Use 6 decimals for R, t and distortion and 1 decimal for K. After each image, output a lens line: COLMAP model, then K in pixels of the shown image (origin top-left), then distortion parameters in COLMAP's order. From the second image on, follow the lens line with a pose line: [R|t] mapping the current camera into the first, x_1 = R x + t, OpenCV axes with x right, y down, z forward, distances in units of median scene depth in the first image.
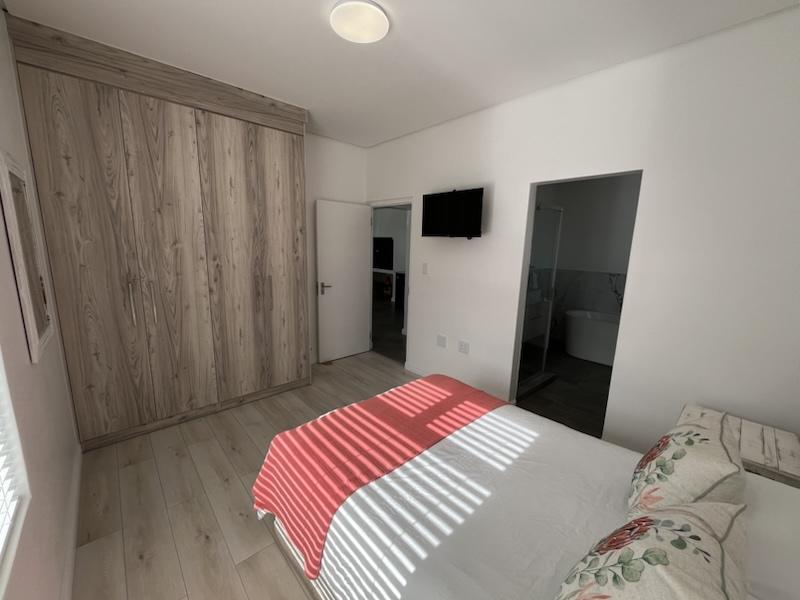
lens RADIAL K [[320.5, 0, 397.0], [0, 320.5, 302.5], [0, 0, 1]] dist [-0.008809, -0.000095]
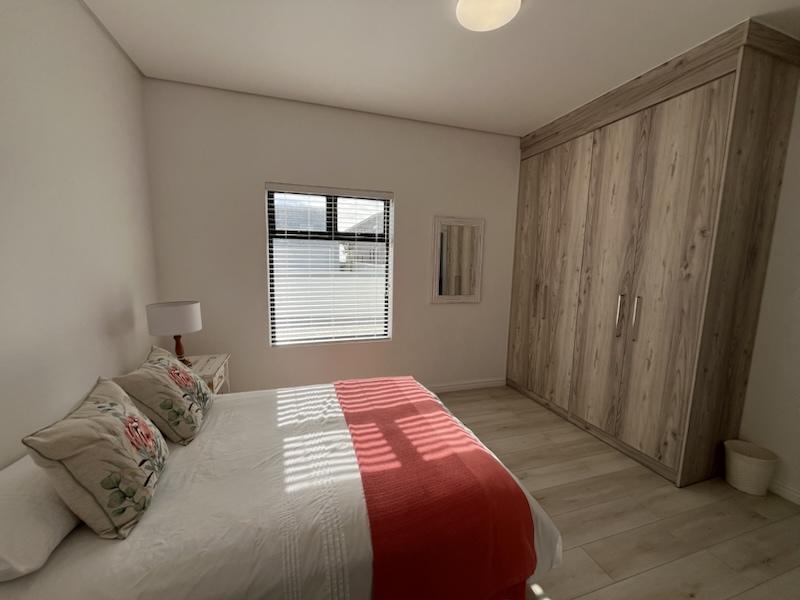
lens RADIAL K [[321.8, 0, 398.4], [0, 321.8, 302.2], [0, 0, 1]] dist [-0.001430, -0.000297]
pose [[-0.412864, 0.084658, -0.906850, 0.604680], [-0.197113, 0.963769, 0.179712, -0.106818], [0.889208, 0.252948, -0.381218, 0.881618]]
